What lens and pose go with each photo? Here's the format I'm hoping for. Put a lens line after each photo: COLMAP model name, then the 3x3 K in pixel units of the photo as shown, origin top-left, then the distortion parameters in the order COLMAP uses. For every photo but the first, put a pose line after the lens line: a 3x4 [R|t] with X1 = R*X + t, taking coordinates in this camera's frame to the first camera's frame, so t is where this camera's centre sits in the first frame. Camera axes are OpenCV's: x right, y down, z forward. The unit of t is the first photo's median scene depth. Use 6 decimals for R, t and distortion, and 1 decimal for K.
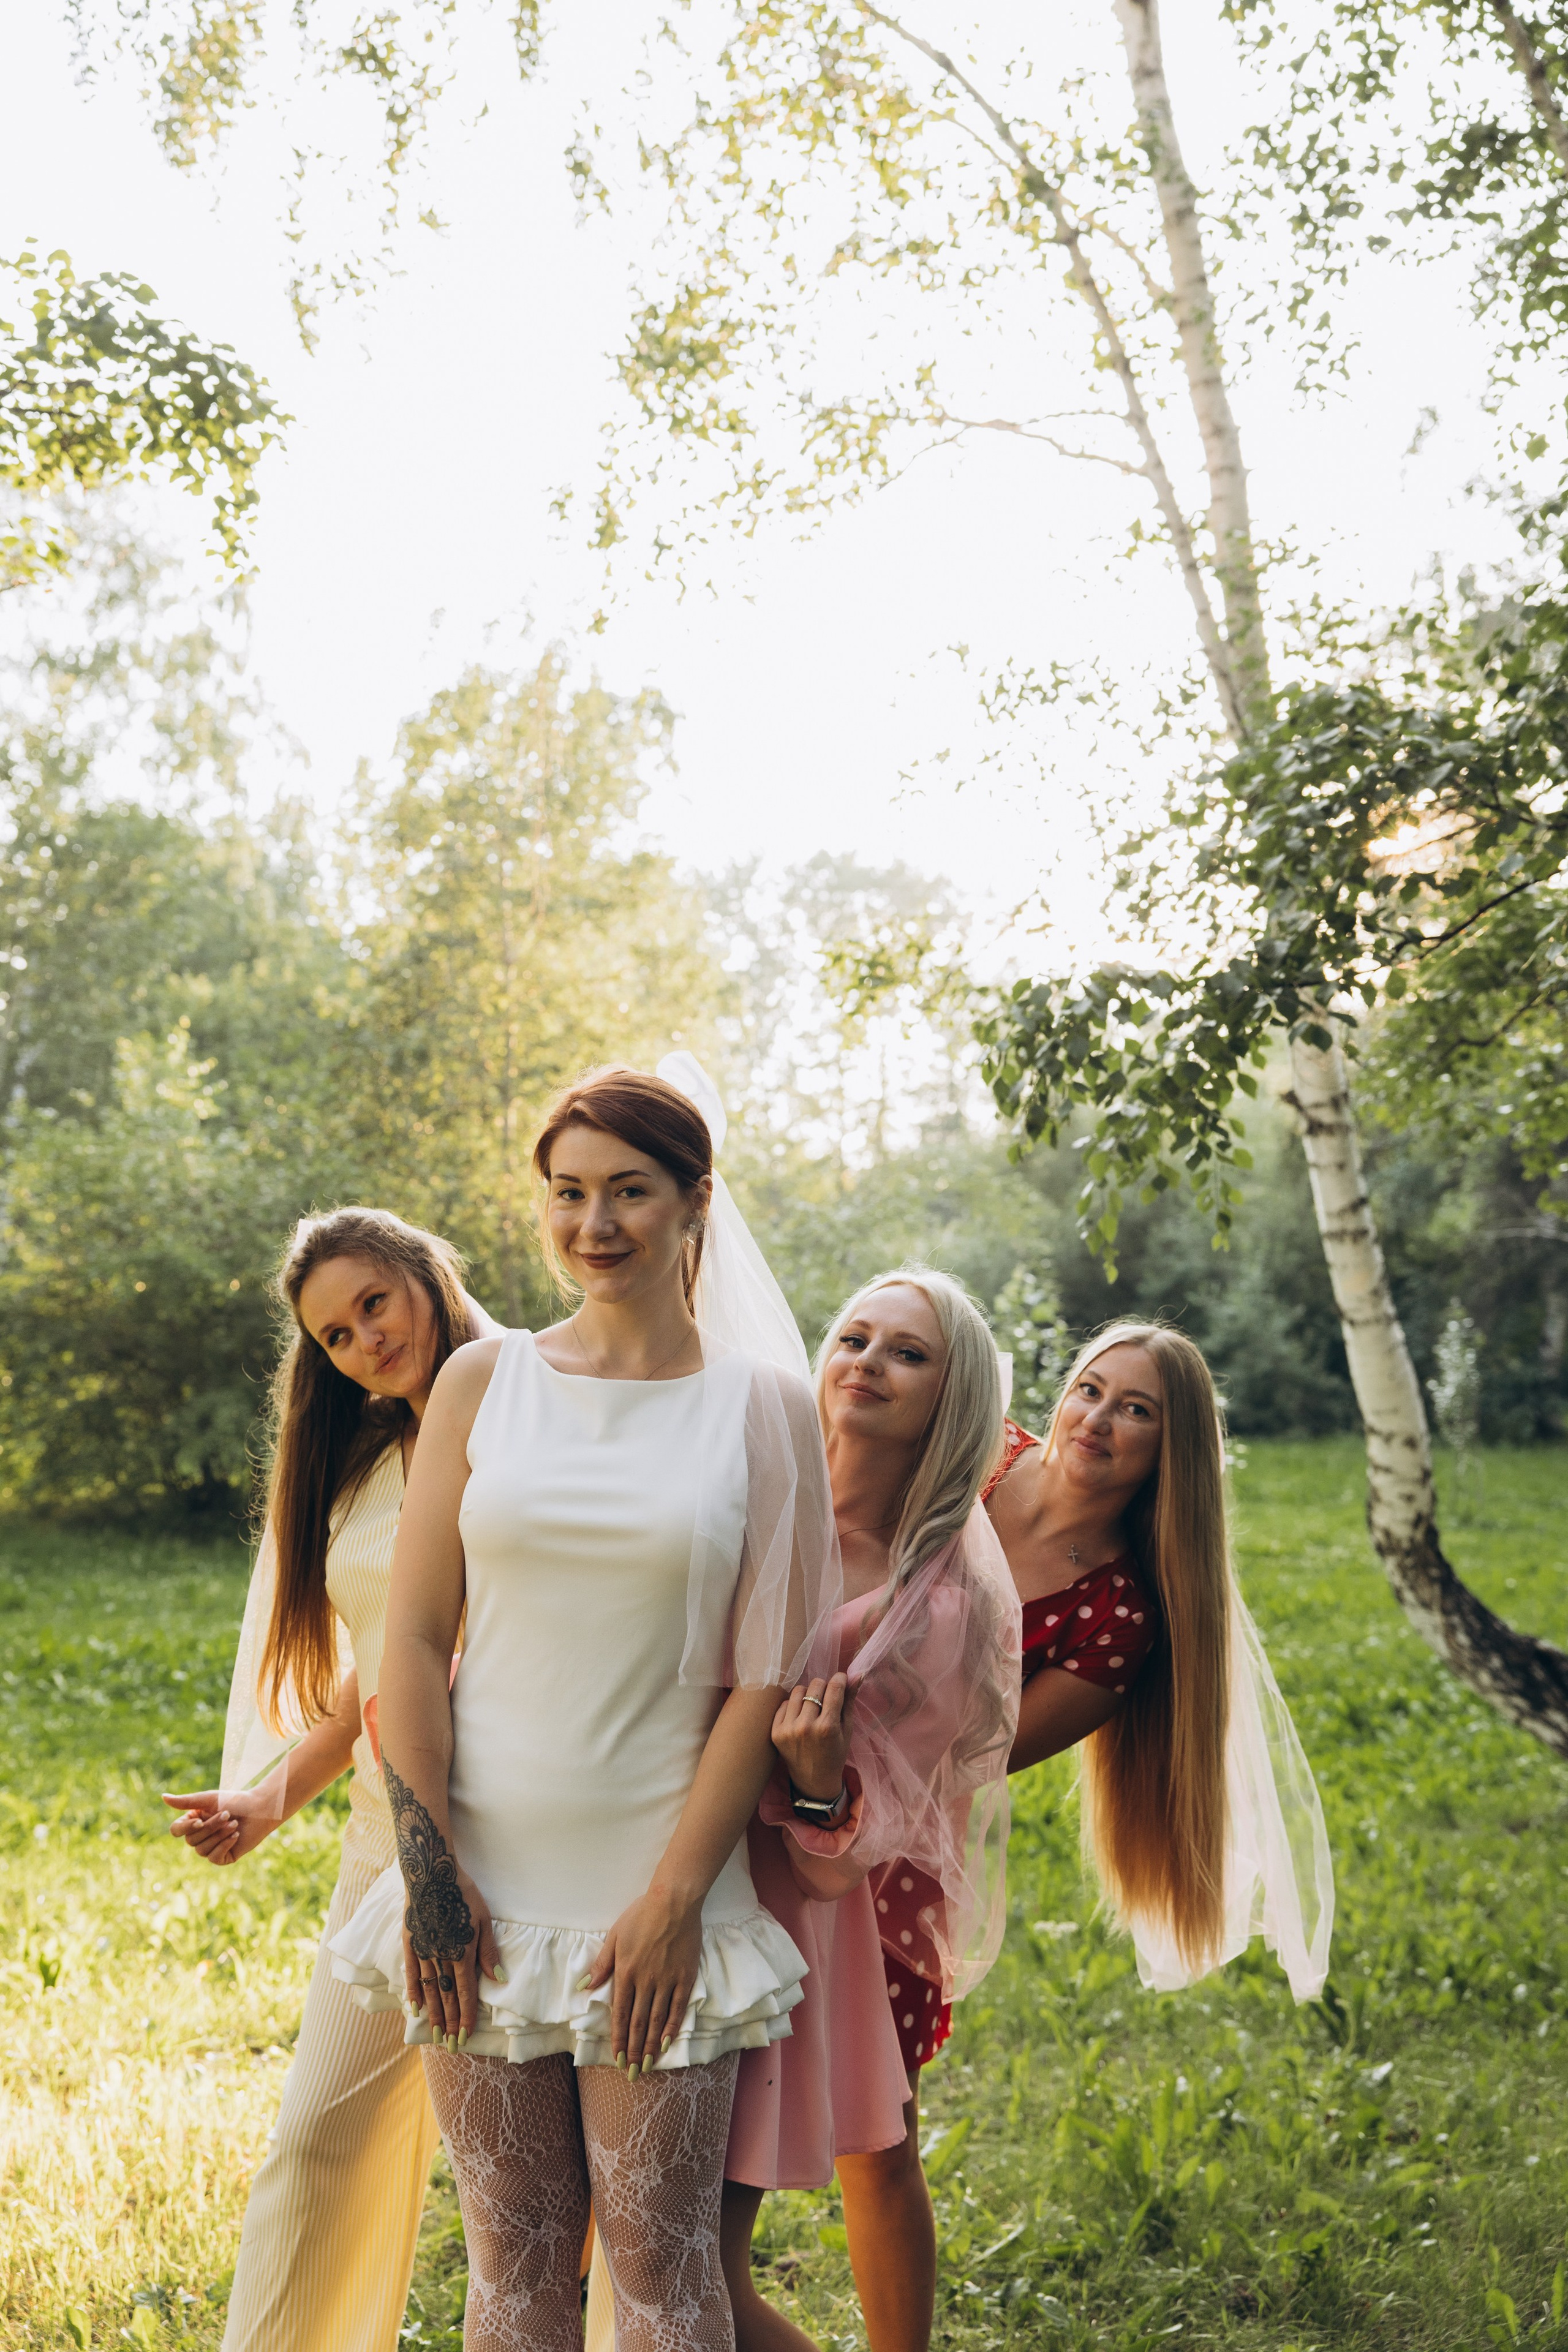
lens RADIAL K [[3067.7, 0, 784.0], [0, 3067.7, 1176.0], [0, 0, 1]] dist [0.317001, -0.578296]
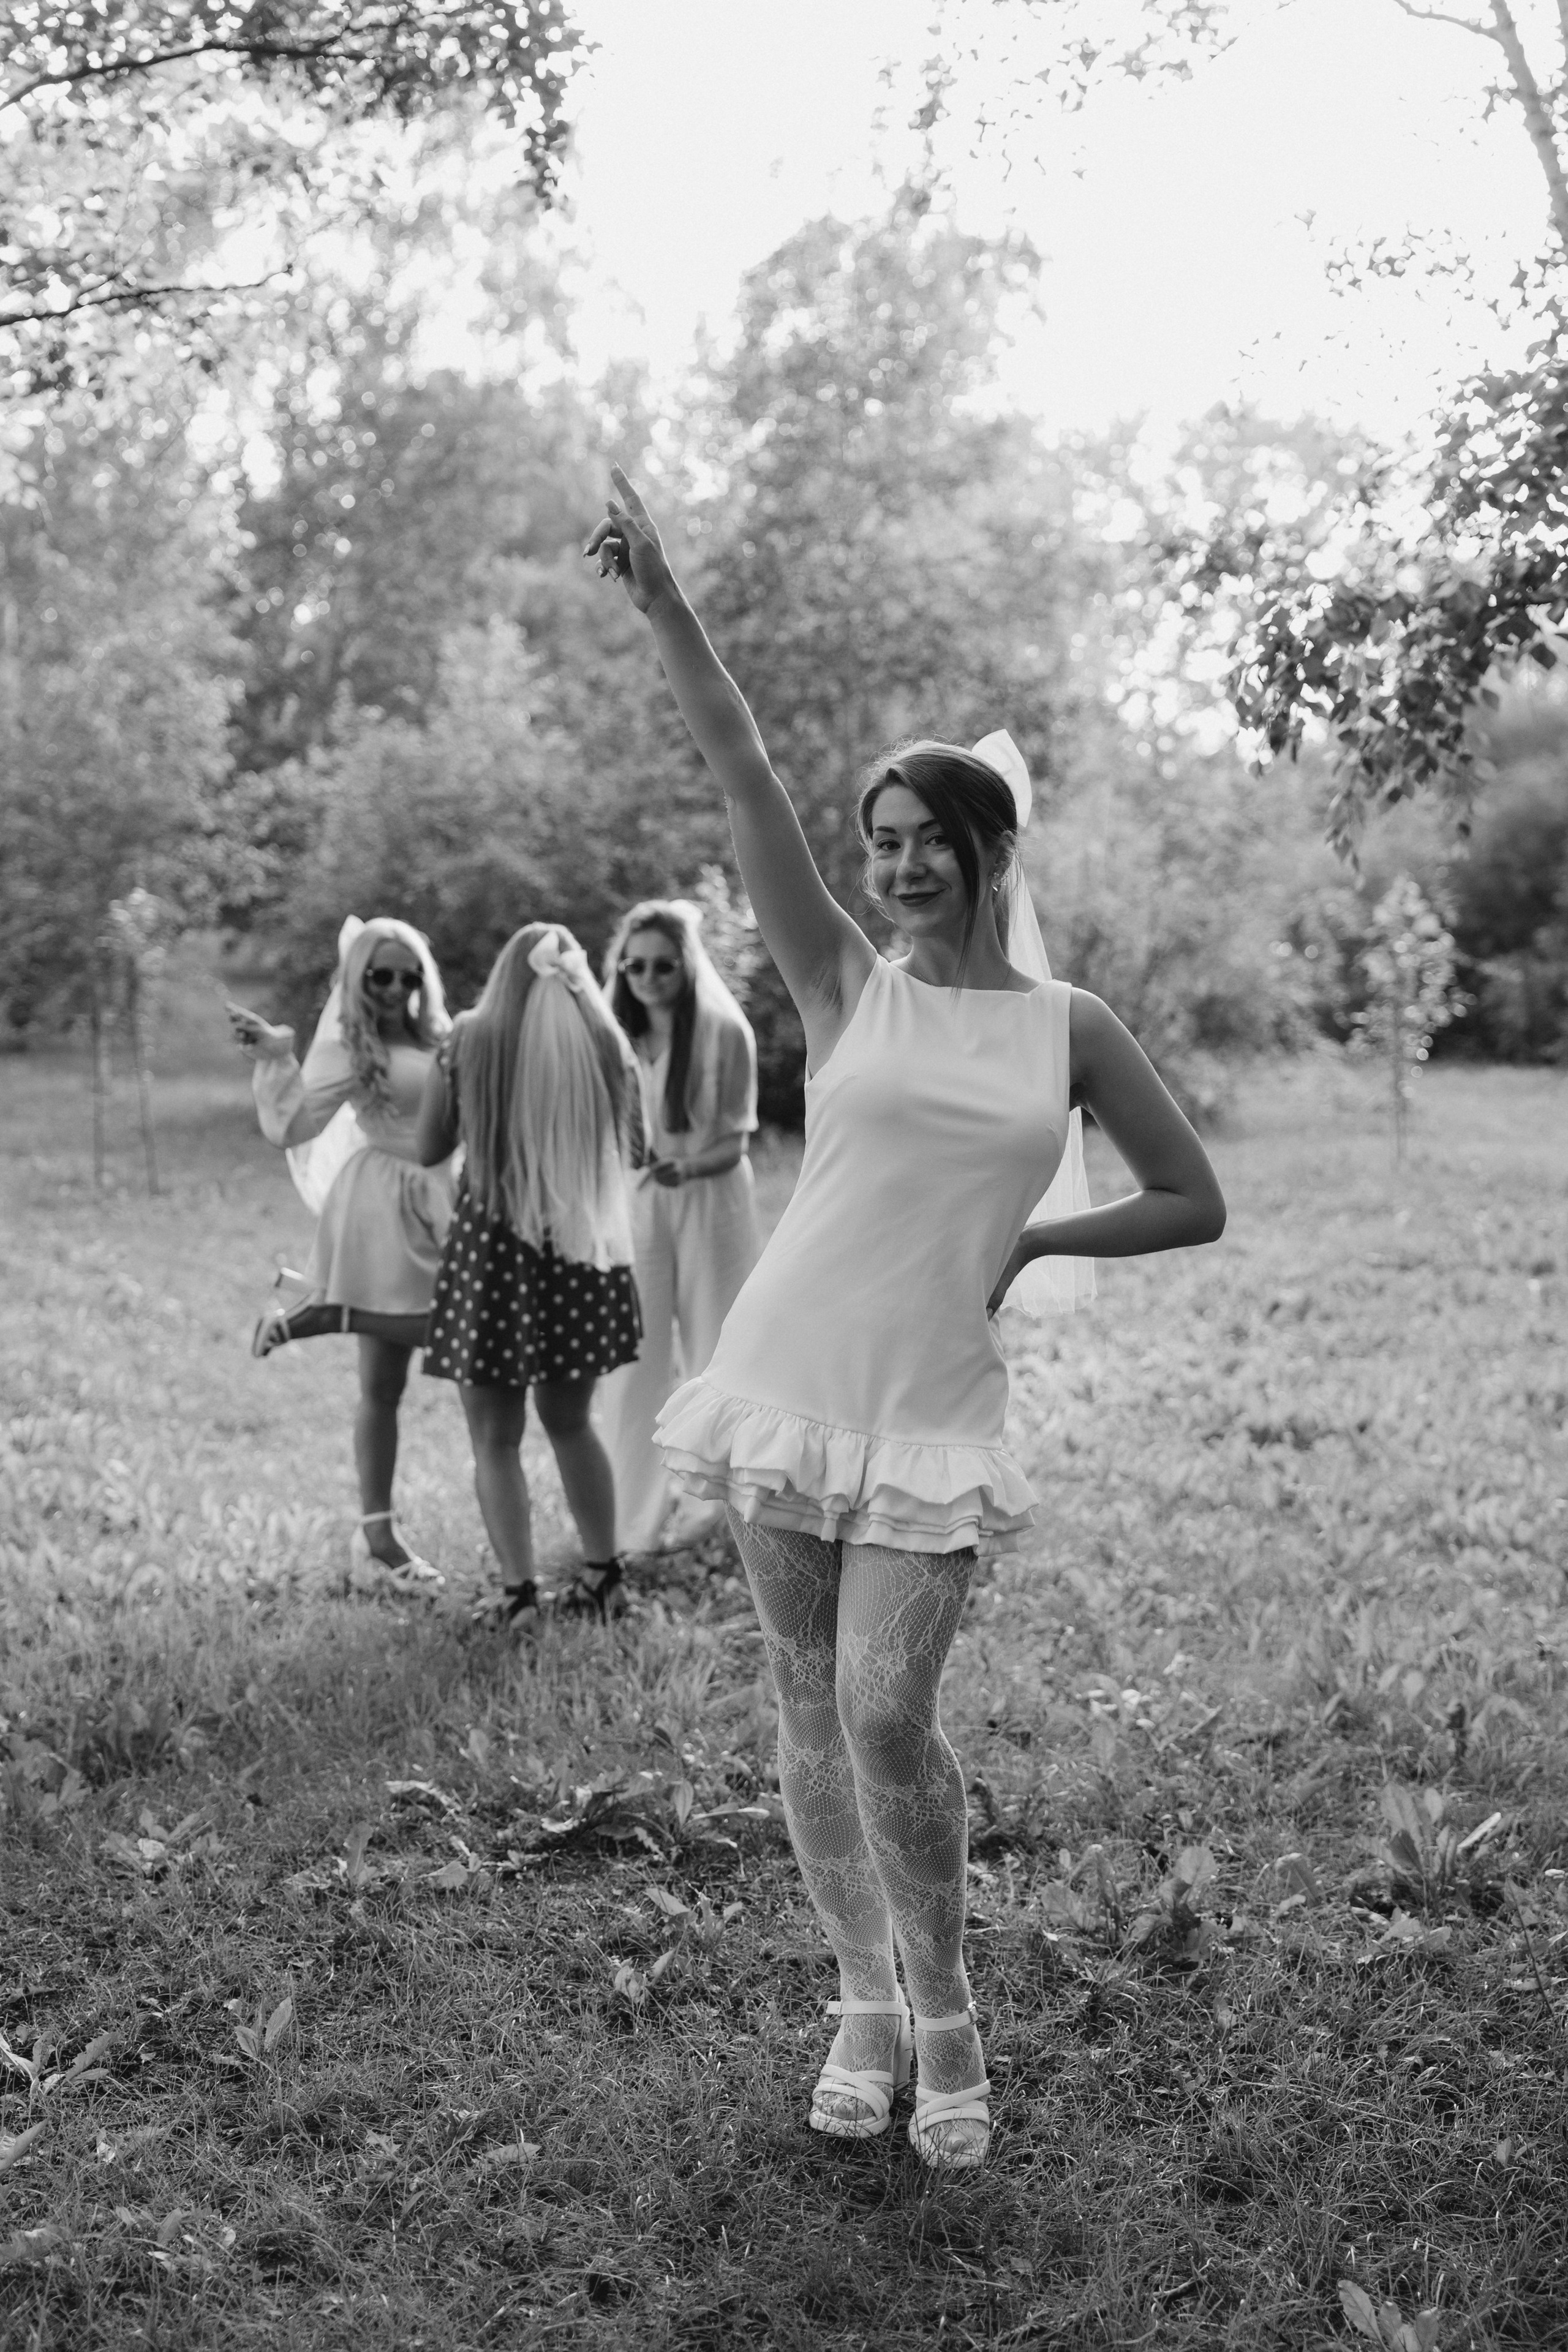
lens RADIAL K [[3540.5, 0, 784.0], [0, 3540.5, 1176.0], [0, 0, 1]] dist [0.029264, 0.074454]
pose [[0.993104, 0.011794, -0.116643, 0.028073], [0.001581, 0.993490, 0.113910, -0.003363], [0.117227, -0.113309, 0.986620, -0.120430]]
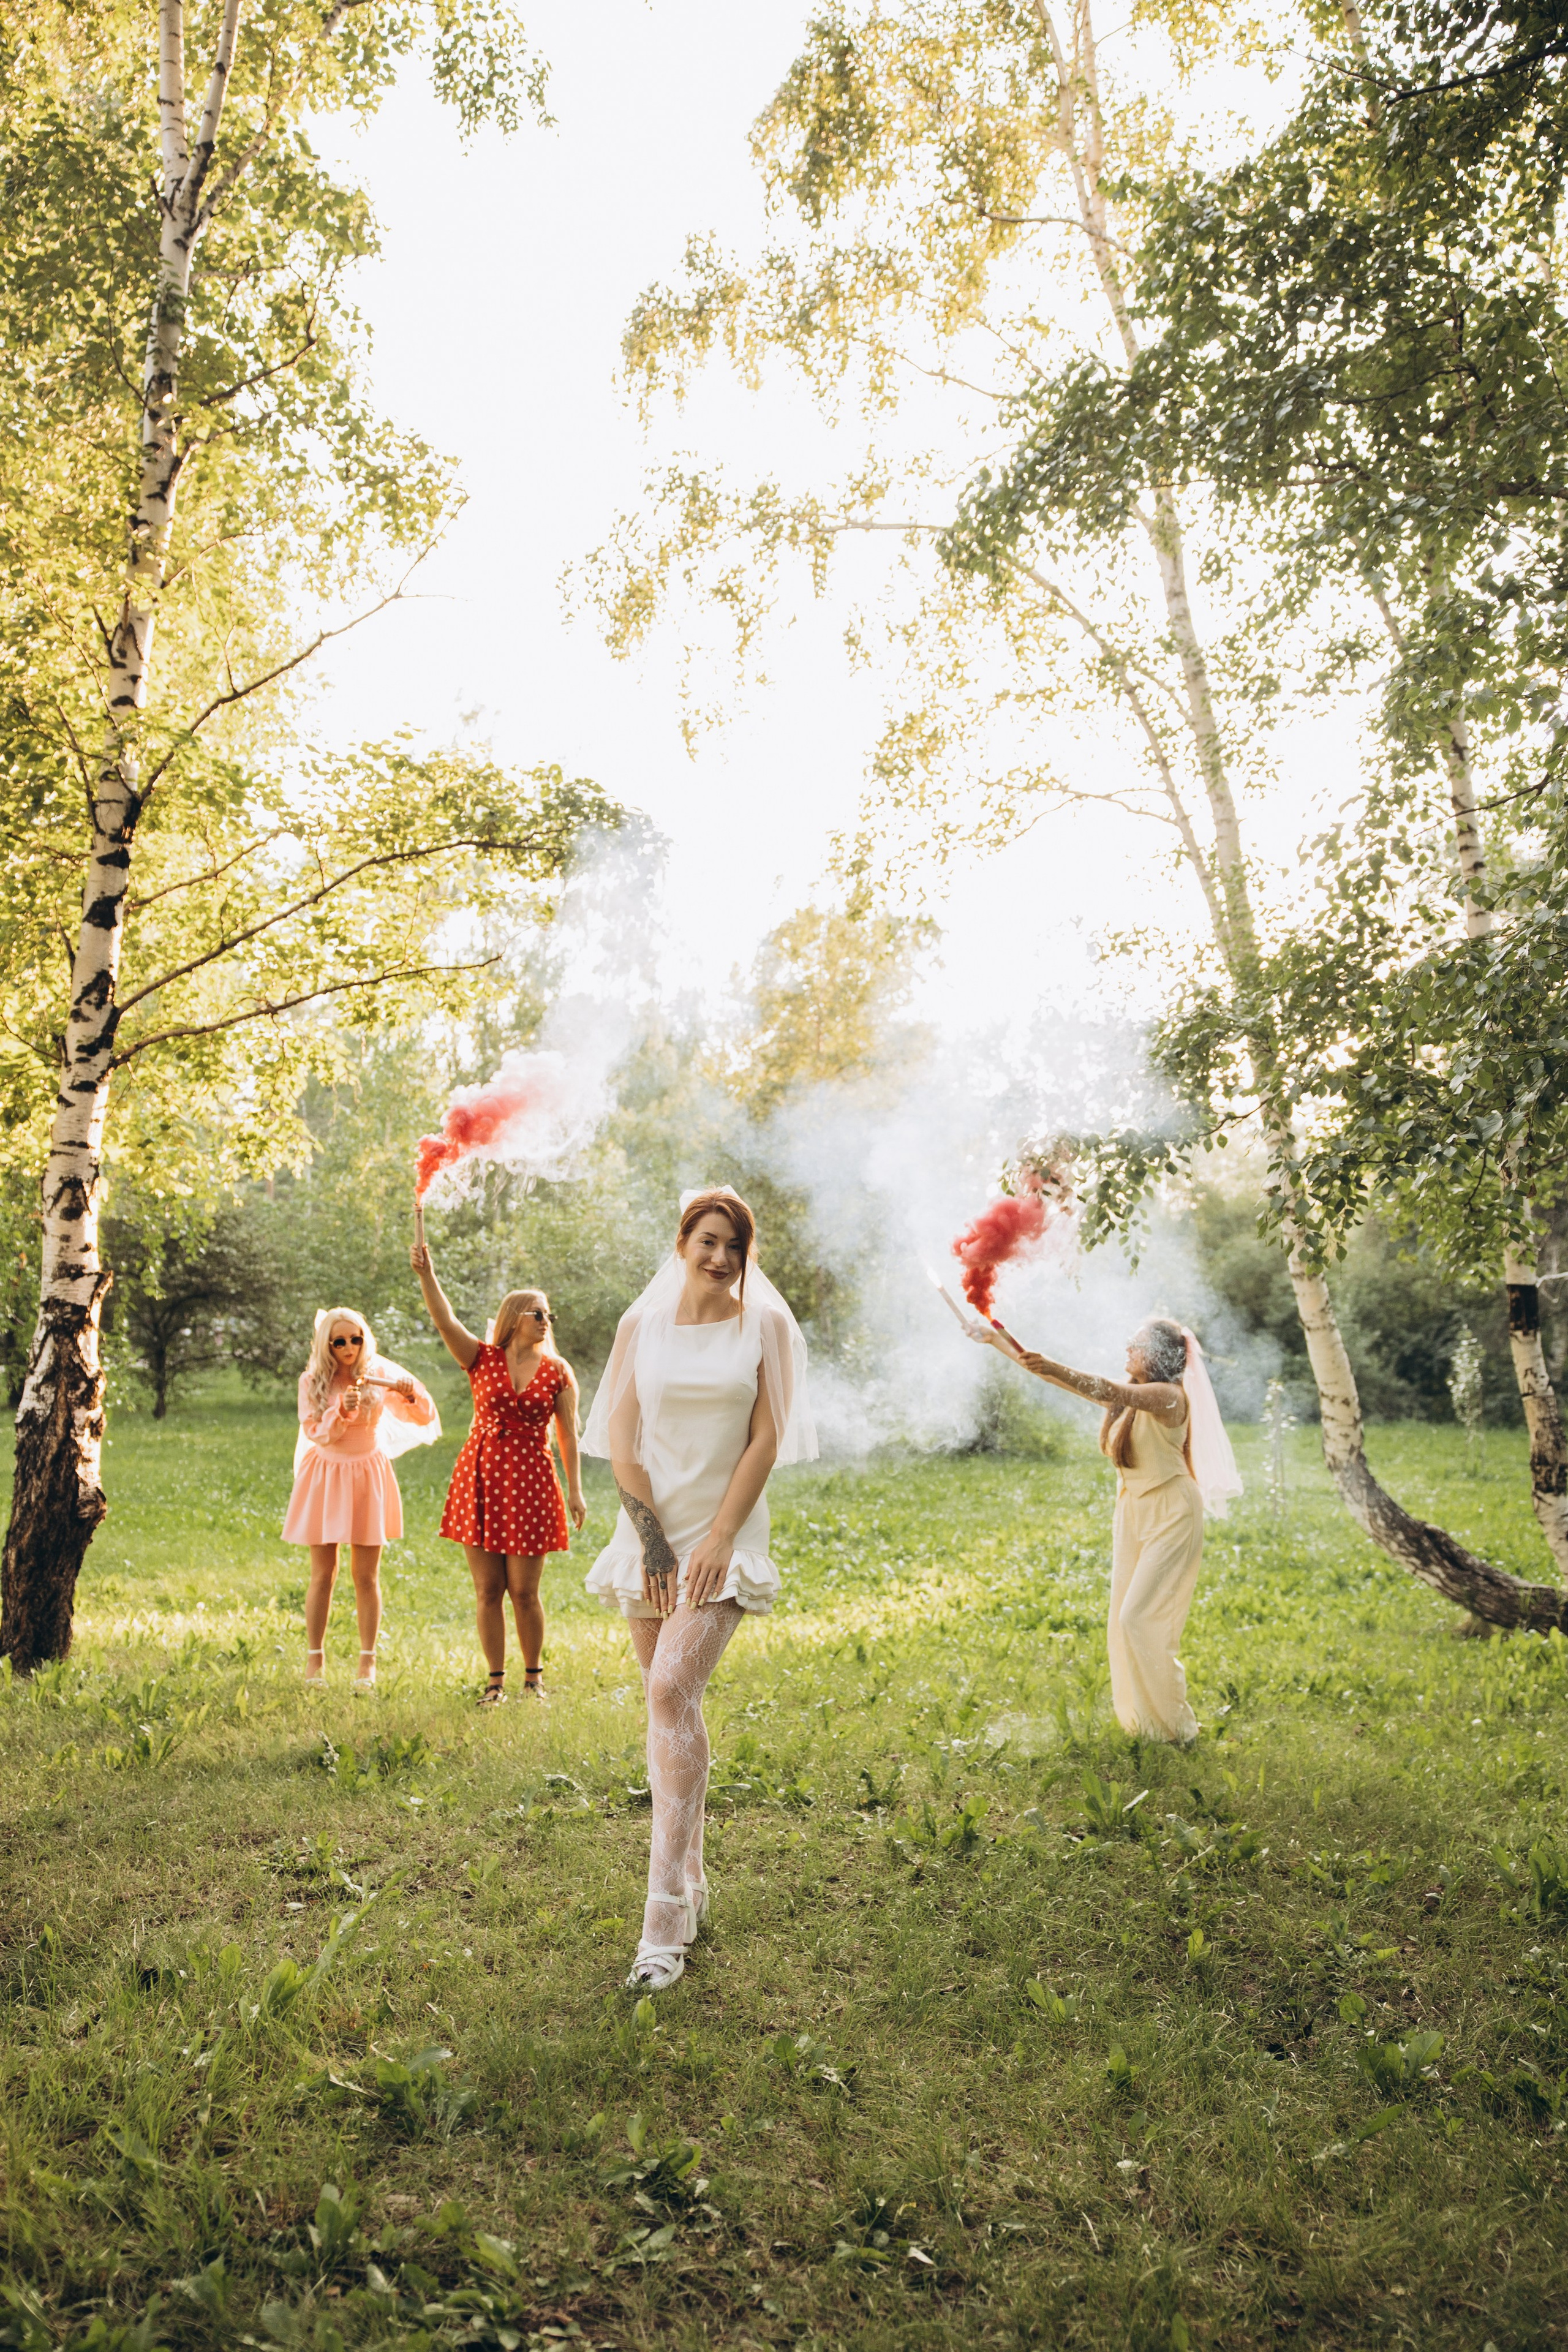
lens RADIAL K [[2333.5, 0, 784.0], [0, 2333.5, 1176.0], [0, 0, 1]] dist [0.126735, 0.000659]
pose [[0.992600, -0.002927, -0.121393, 0.052575], [-0.000430, 0.999618, -0.027623, 0.000529], [0.121427, 0.027471, 0.992220, -0.251918]]
